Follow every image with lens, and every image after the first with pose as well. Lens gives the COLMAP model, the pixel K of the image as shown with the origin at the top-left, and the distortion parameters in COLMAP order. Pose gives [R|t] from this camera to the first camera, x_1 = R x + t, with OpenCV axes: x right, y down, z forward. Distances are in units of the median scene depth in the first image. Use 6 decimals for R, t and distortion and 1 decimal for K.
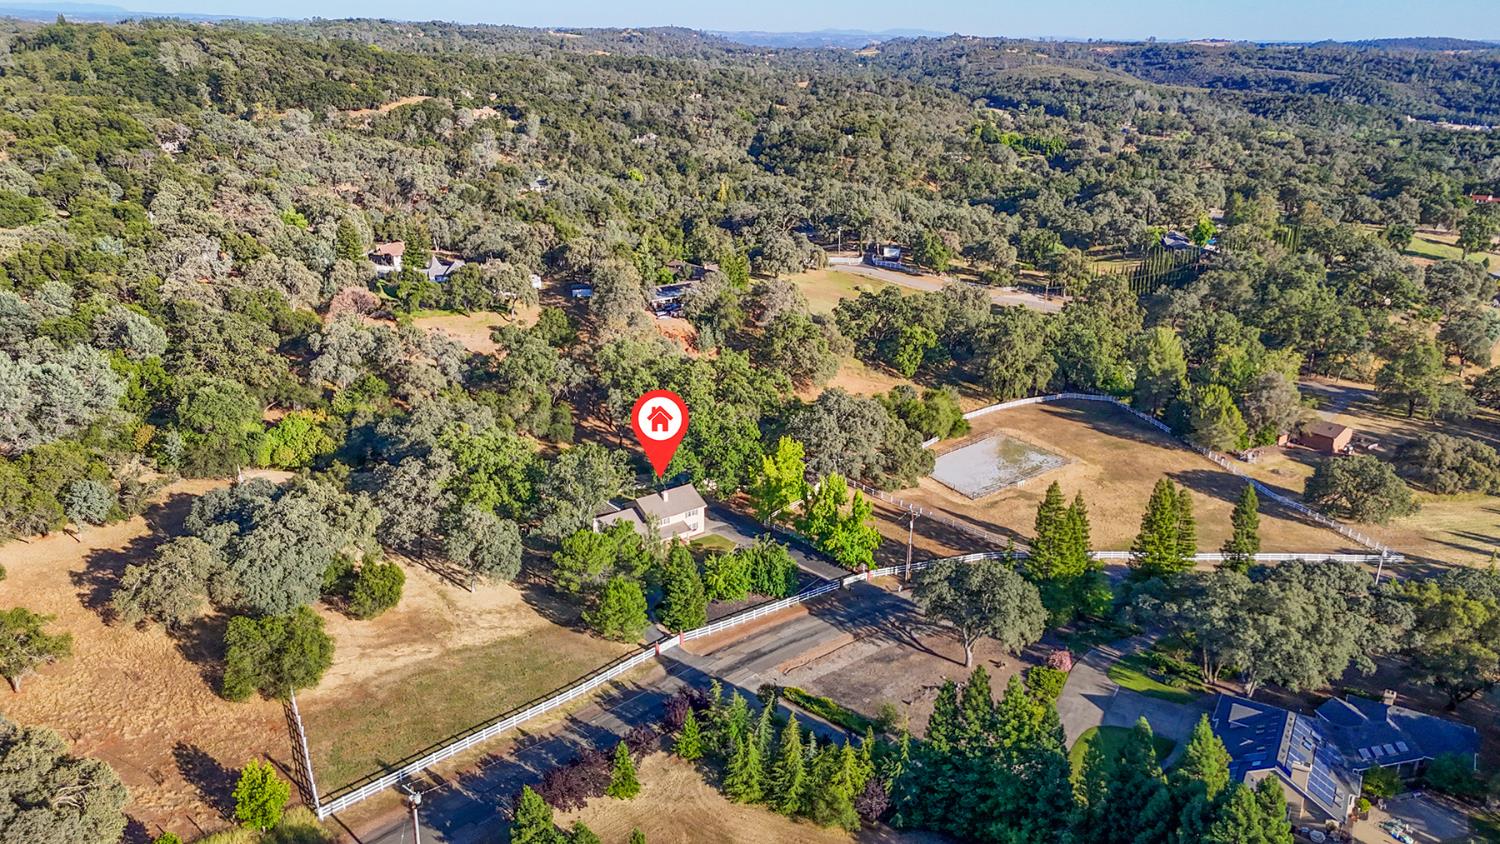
lens RADIAL K [[1097.7, 0, 750.1], [0, 1097.7, 428.4], [0, 0, 1]] dist [0.068956, -0.057557]
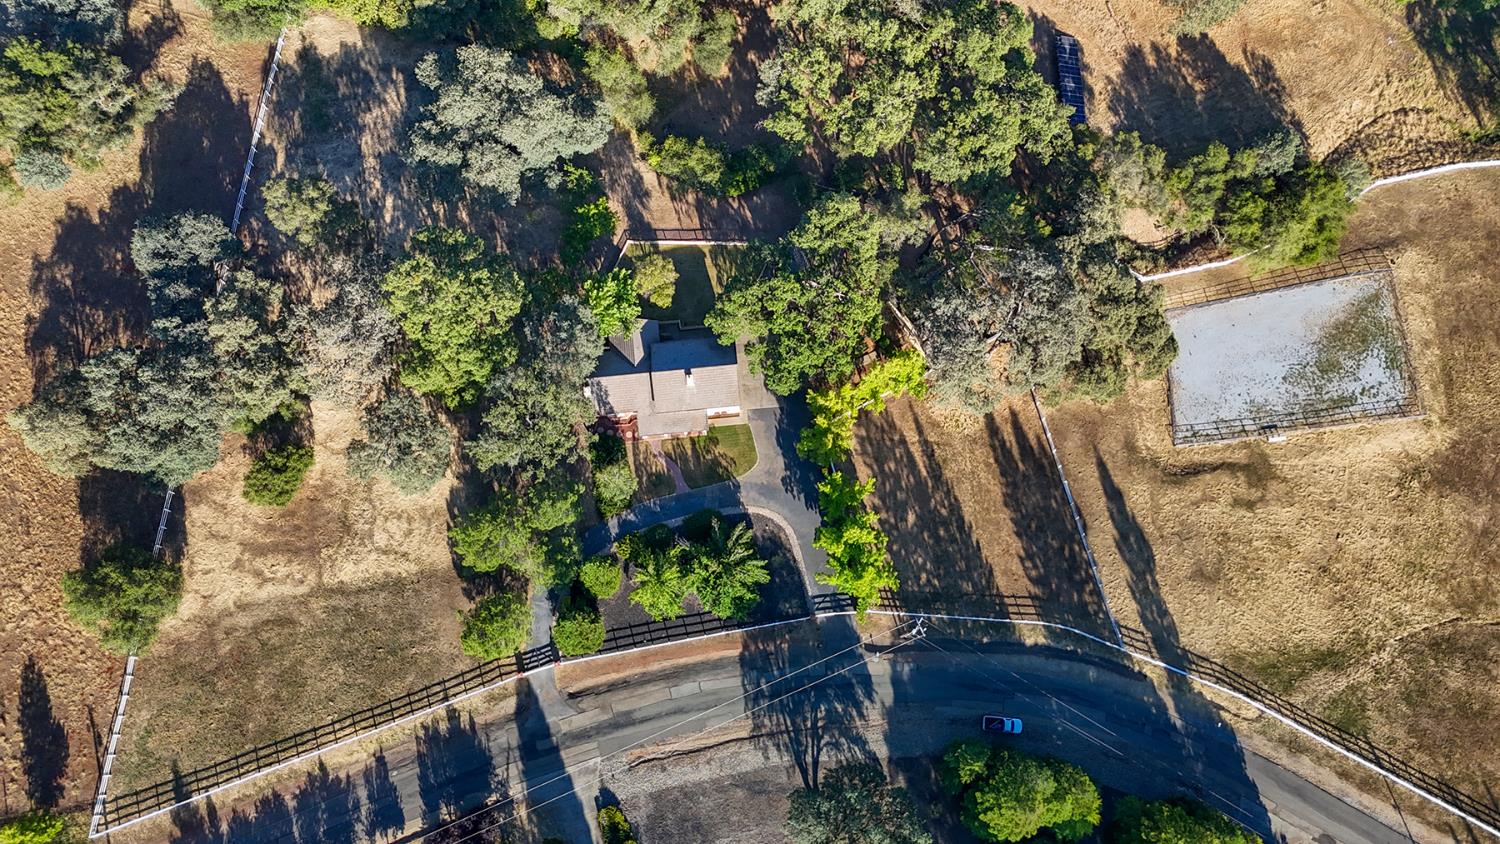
lens RADIAL K [[1097.7, 0, 753.2], [0, 1097.7, 417.1], [0, 0, 1]] dist [0.068956, -0.057557]
pose [[0.850880, 0.502525, -0.153208, 0.058031], [-0.166019, 0.533878, 0.829103, -0.364936], [0.498439, -0.680032, 0.537694, 0.388201]]
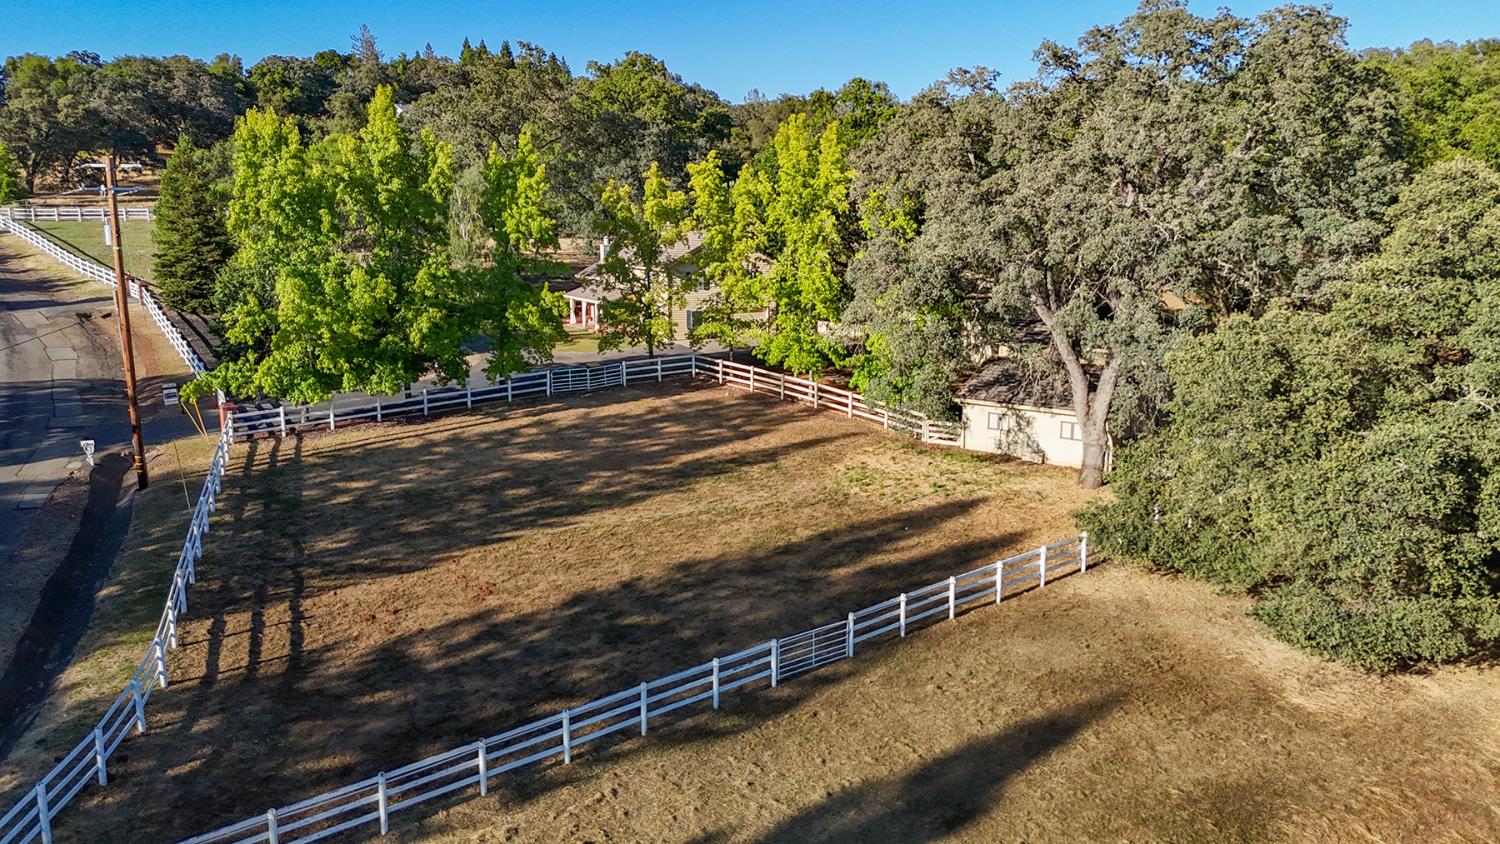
lens RADIAL K [[1097.7, 0, 757.4], [0, 1097.7, 410.9], [0, 0, 1]] dist [0.068956, -0.057557]
pose [[-0.155623, 0.172030, -0.972721, 0.227827], [-0.331230, 0.918622, 0.215455, 0.013490], [0.930628, 0.355725, -0.085977, 0.710895]]
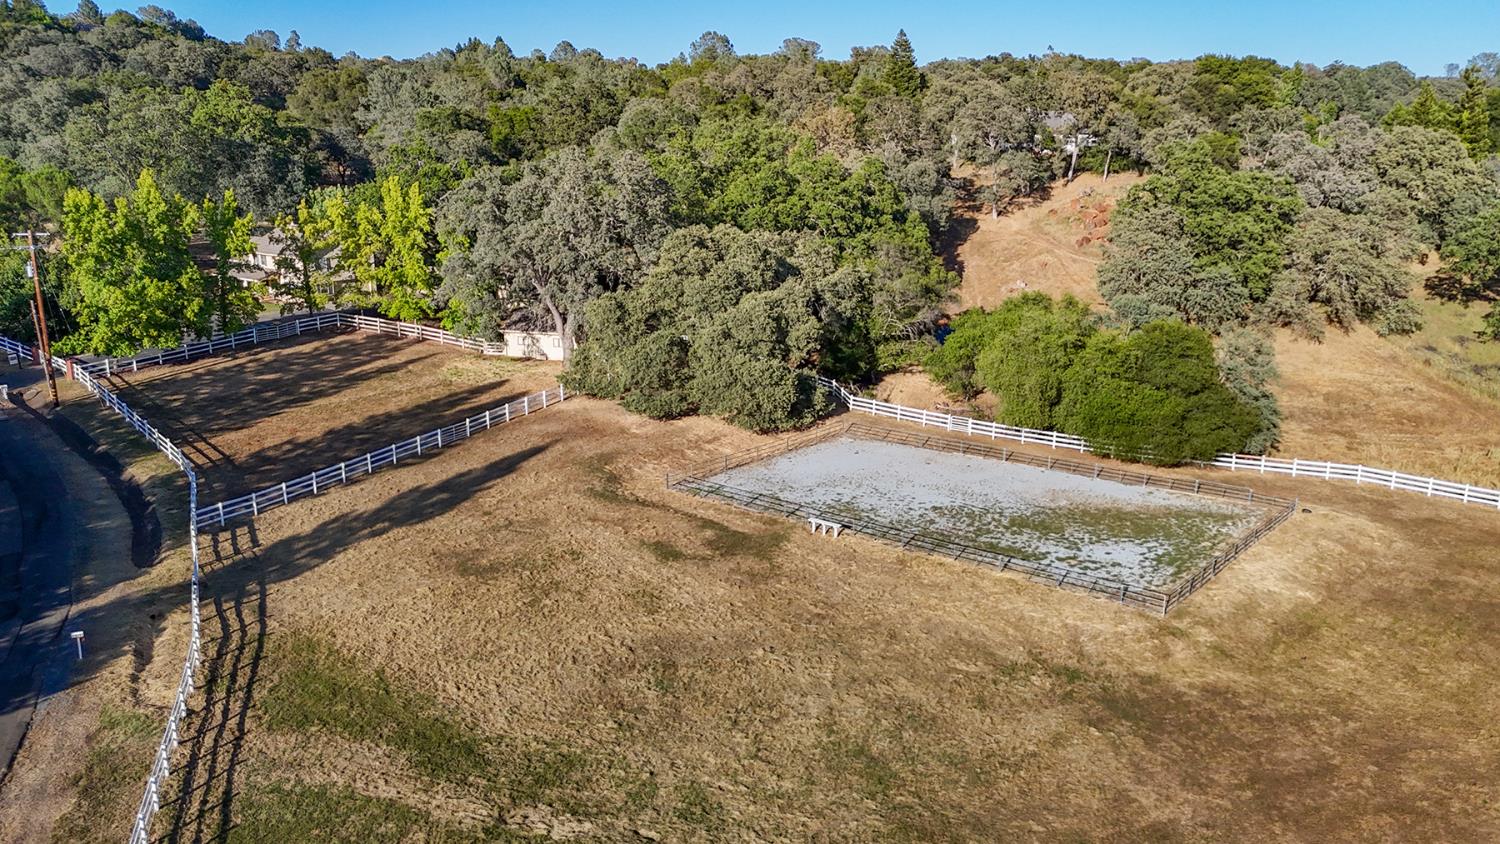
lens RADIAL K [[1097.7, 0, 761.0], [0, 1097.7, 427.5], [0, 0, 1]] dist [0.068956, -0.057557]
pose [[0.262541, 0.245362, -0.933204, 0.410480], [-0.327359, 0.932421, 0.153060, -0.013318], [0.907694, 0.265308, 0.325120, 0.693931]]
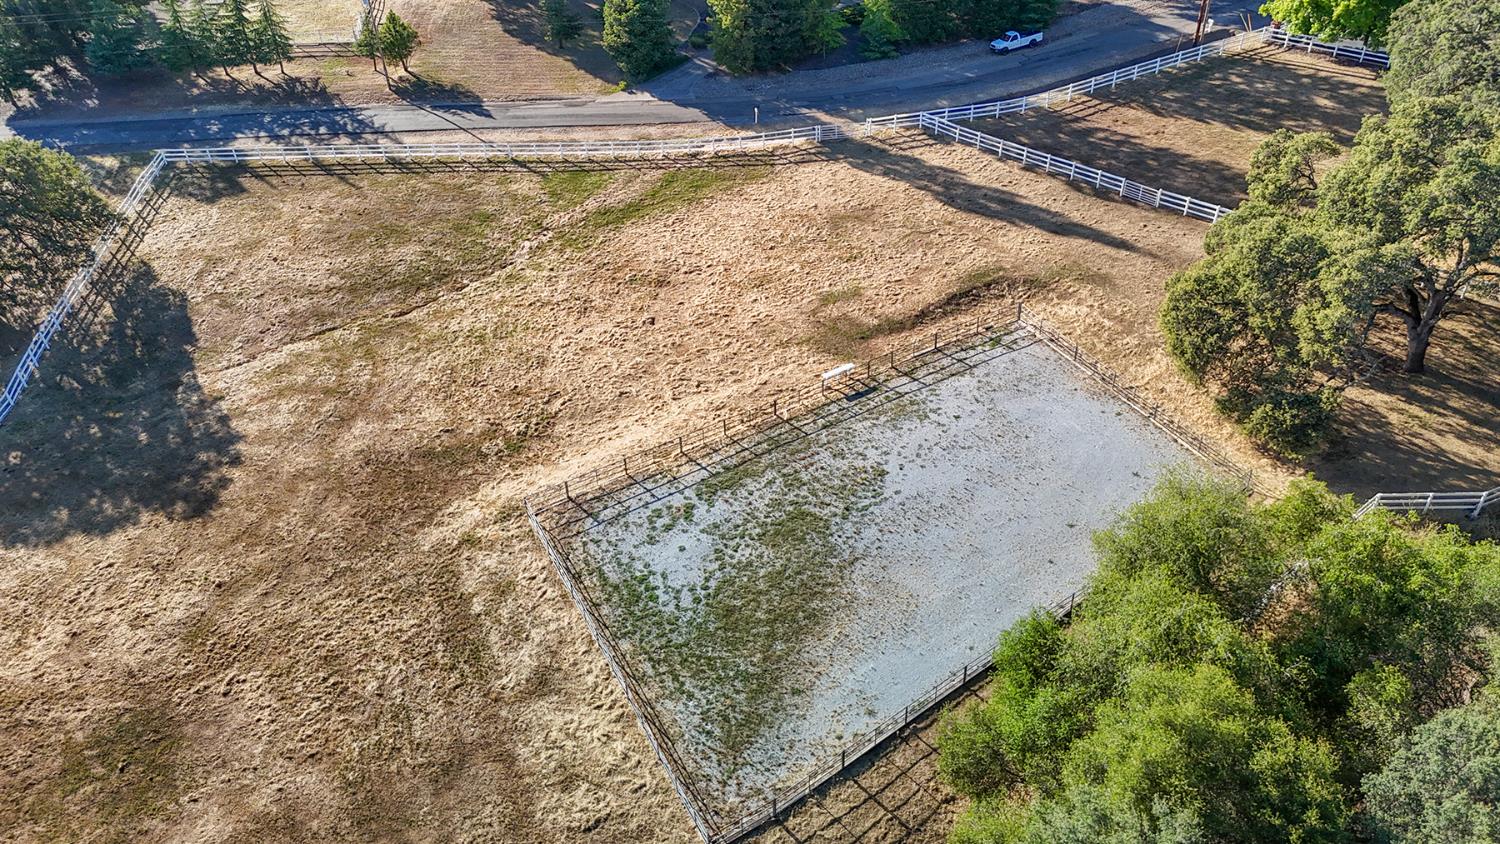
lens RADIAL K [[1097.7, 0, 759.2], [0, 1097.7, 422.2], [0, 0, 1]] dist [0.068956, -0.057557]
pose [[-0.995099, -0.051918, 0.084160, 0.191571], [0.040572, 0.561794, 0.826282, -0.145796], [-0.090179, 0.825646, -0.556934, 0.928938]]
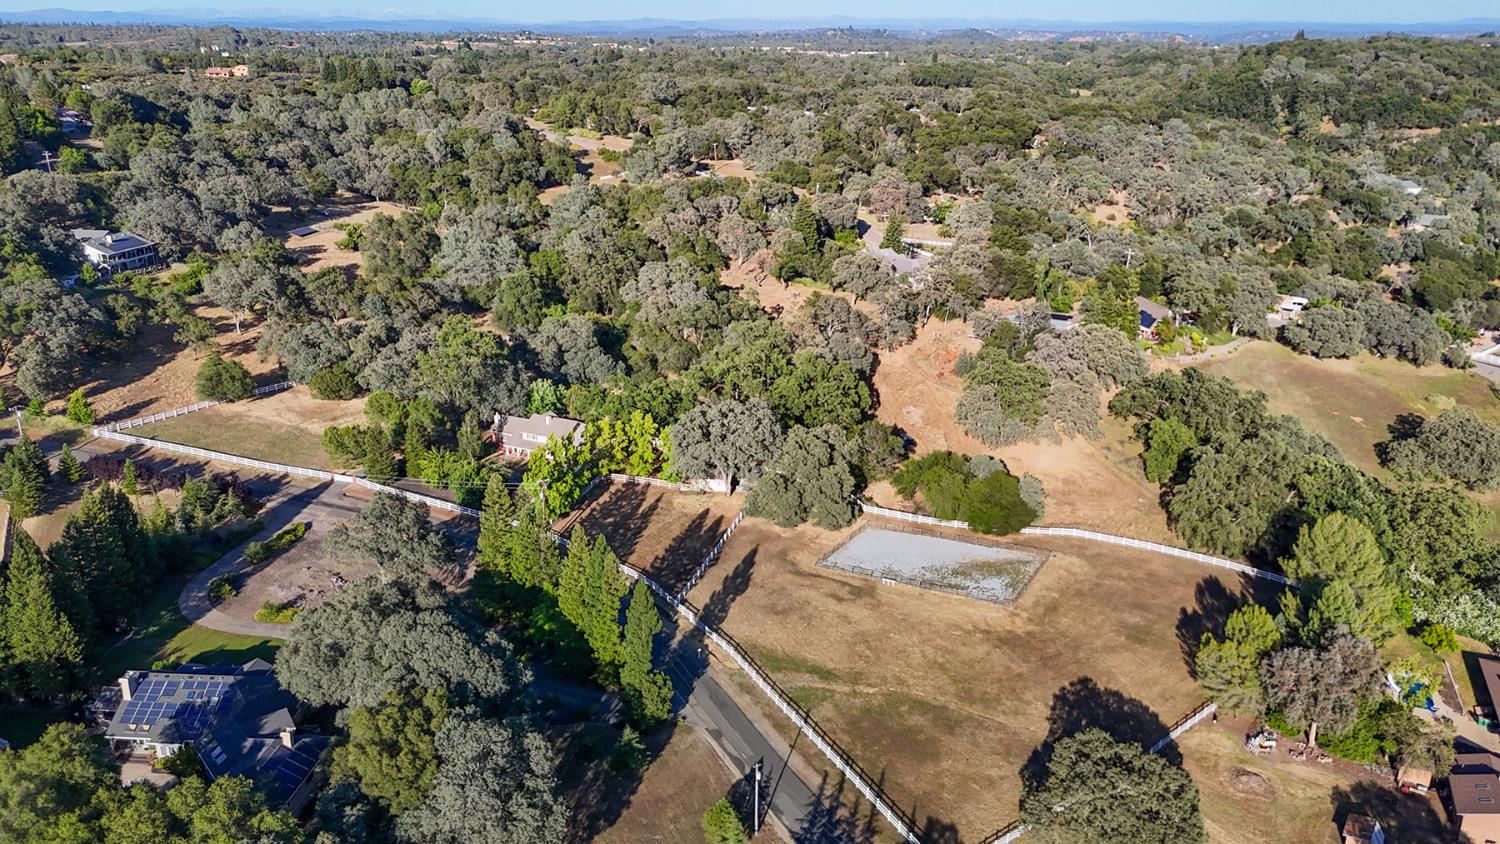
lens RADIAL K [[1097.7, 0, 755.7], [0, 1097.7, 418.8], [0, 0, 1]] dist [0.068956, -0.057557]
pose [[0.439571, 0.286087, -0.851429, 0.685337], [-0.302950, 0.939597, 0.159307, -0.130624], [0.845576, 0.187914, 0.499690, 0.382203]]
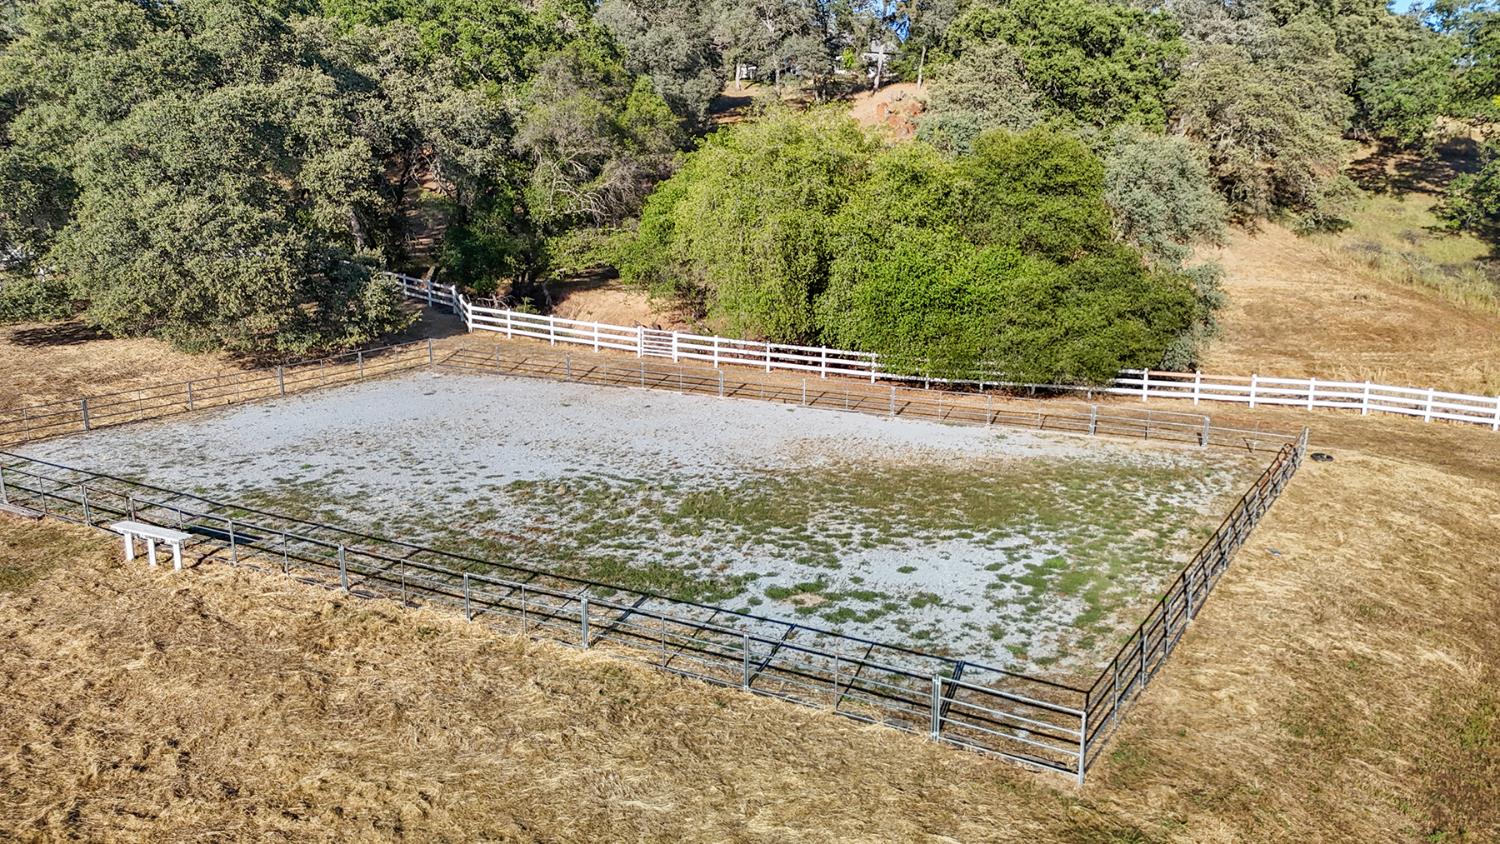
lens RADIAL K [[1097.7, 0, 758.6], [0, 1097.7, 419.5], [0, 0, 1]] dist [0.068956, -0.057557]
pose [[0.394225, 0.205186, -0.895815, 0.290294], [-0.310025, 0.947310, 0.080547, 0.008349], [0.865142, 0.245971, 0.437067, 0.791495]]
